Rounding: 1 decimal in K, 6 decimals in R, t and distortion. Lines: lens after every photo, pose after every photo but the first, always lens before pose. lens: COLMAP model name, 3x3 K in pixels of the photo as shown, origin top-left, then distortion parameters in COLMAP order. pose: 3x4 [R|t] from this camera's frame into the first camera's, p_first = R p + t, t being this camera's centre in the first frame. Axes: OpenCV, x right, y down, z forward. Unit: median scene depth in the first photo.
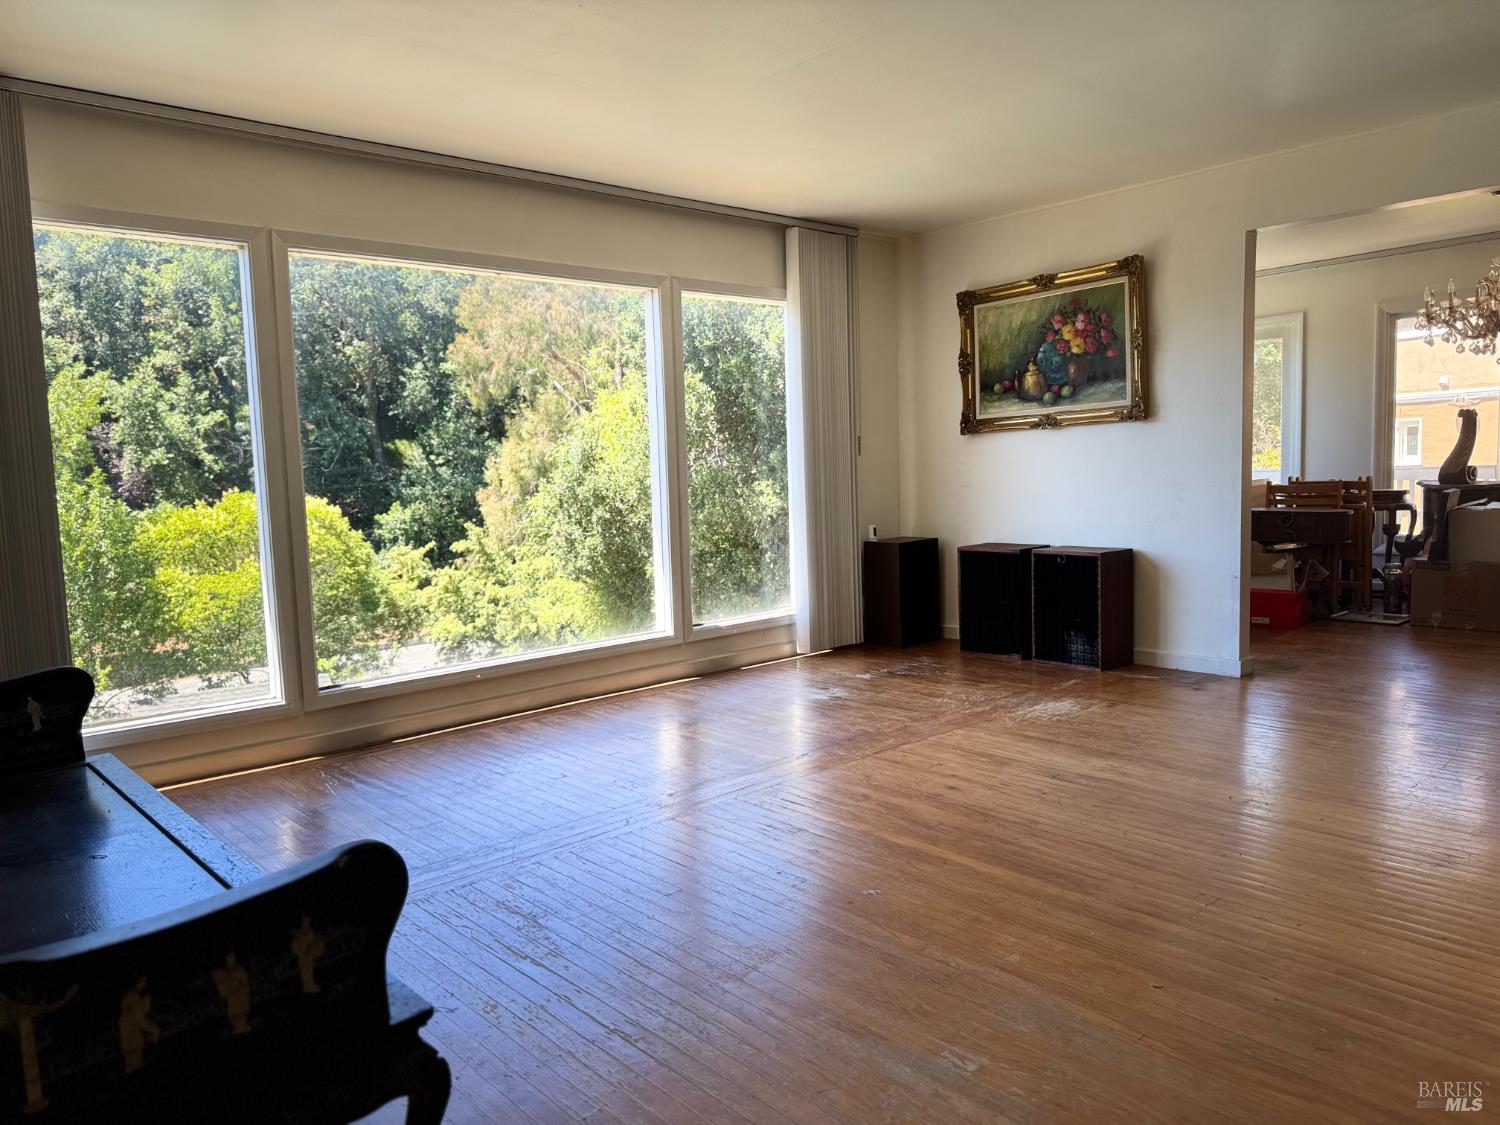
lens RADIAL K [[1070.4, 0, 732.4], [0, 1070.4, 562.1], [0, 0, 1]] dist [0.067617, -0.042075]
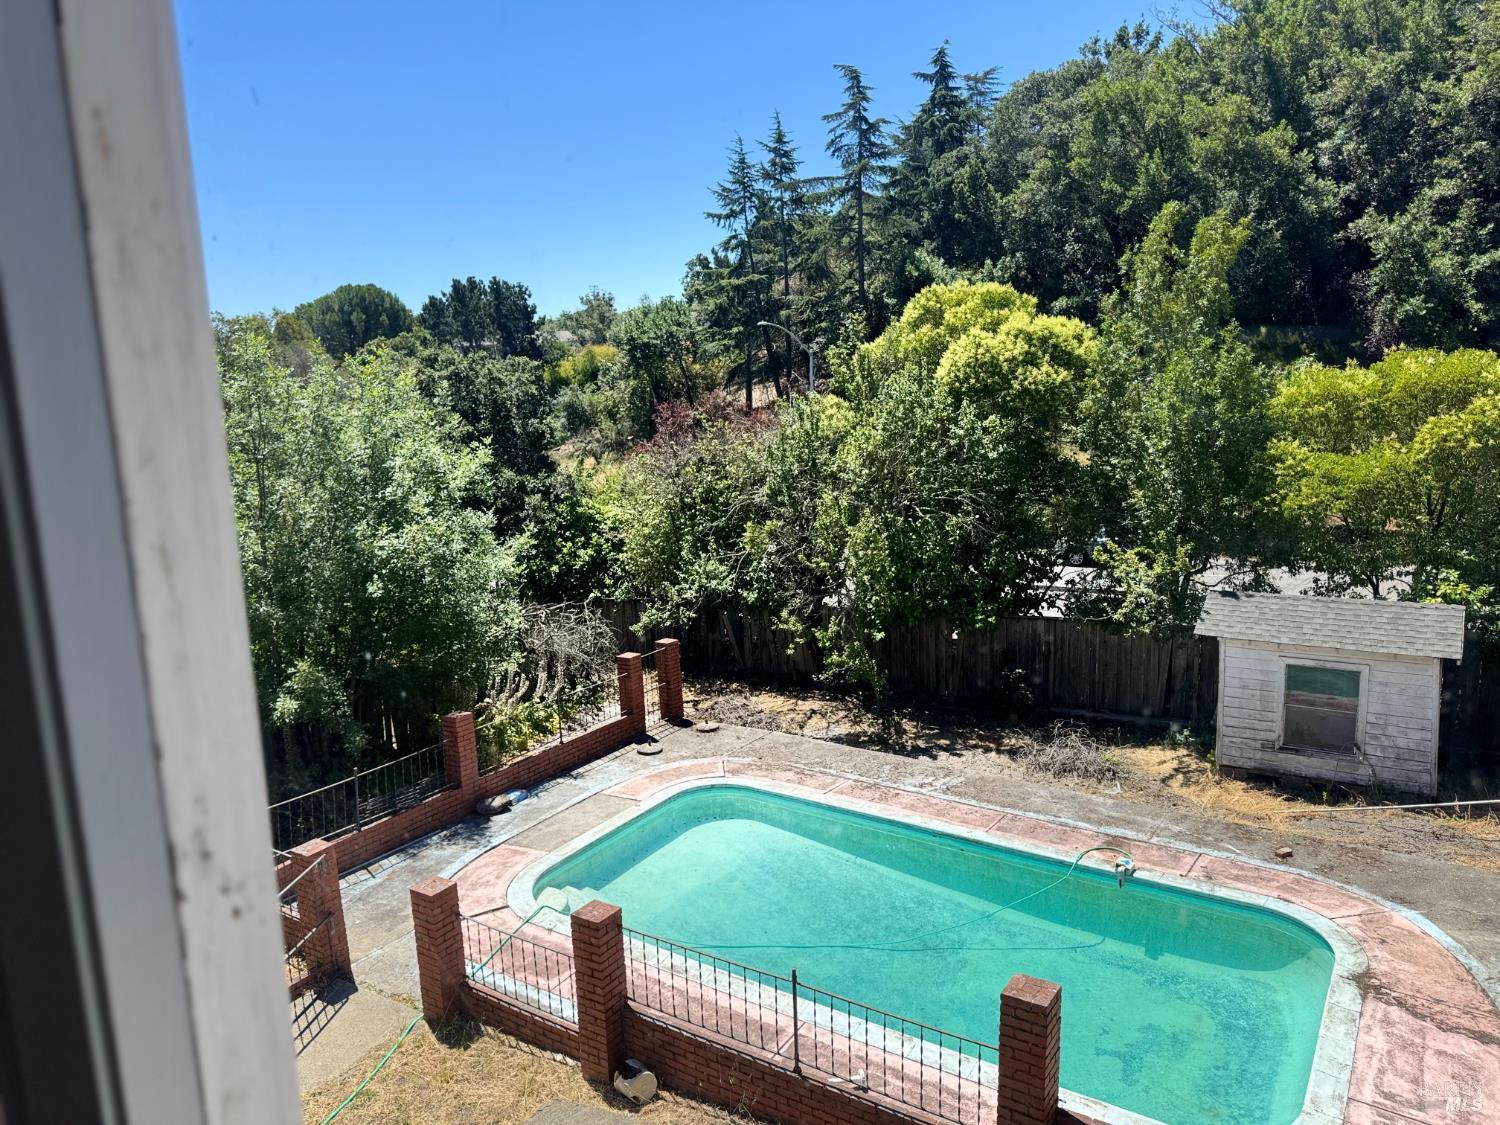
lens RADIAL K [[1047.3, 0, 743.6], [0, 1047.3, 574.4], [0, 0, 1]] dist [0.077493, -0.092088]
pose [[0.453122, 0.196897, -0.869432, 0.022655], [-0.068455, 0.980108, 0.186285, -0.015629], [0.888816, -0.024892, 0.457587, 0.231881]]
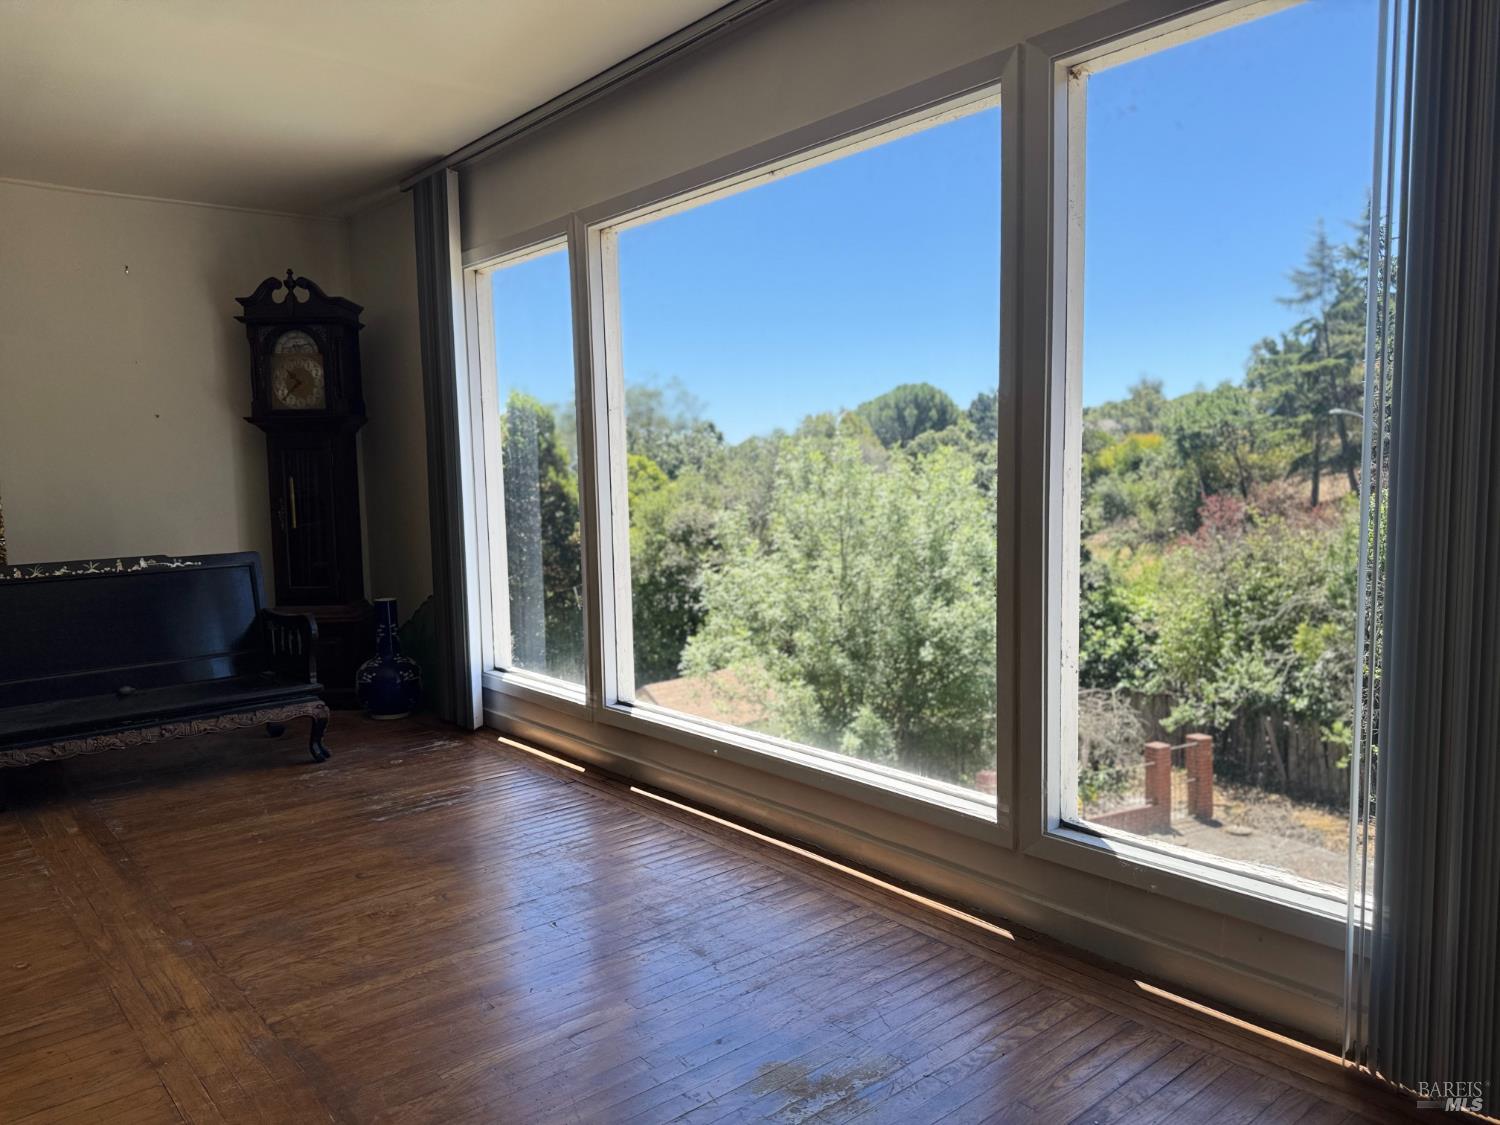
lens RADIAL K [[1053.9, 0, 744.6], [0, 1053.9, 571.5], [0, 0, 1]] dist [0.073503, -0.118977]
pose [[-0.018322, 0.136135, -0.990521, 0.100721], [-0.066778, 0.988308, 0.137066, -0.023444], [0.997600, 0.068657, -0.009017, 0.199055]]
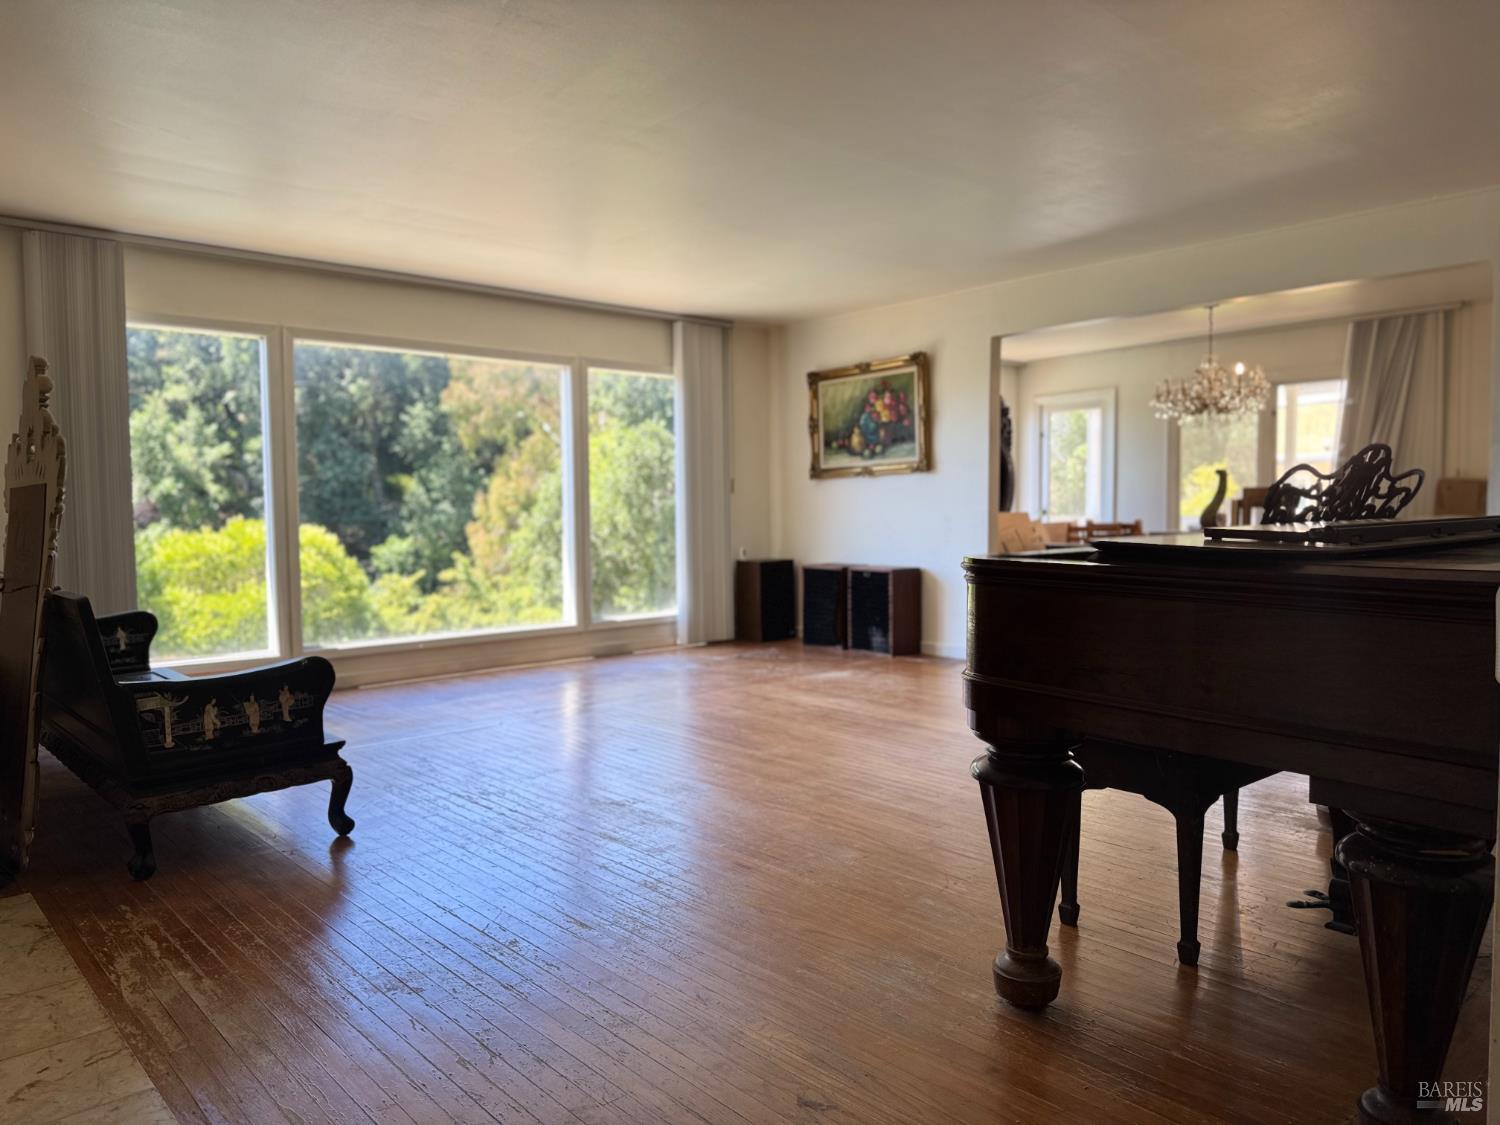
lens RADIAL K [[1078.3, 0, 749.7], [0, 1078.3, 561.9], [0, 0, 1]] dist [0.081547, -0.101064]
pose [[0.999687, 0.022532, 0.010850, 0.037863], [-0.022068, 0.998908, -0.041176, 0.010858], [-0.011766, 0.040923, 0.999093, -0.090177]]
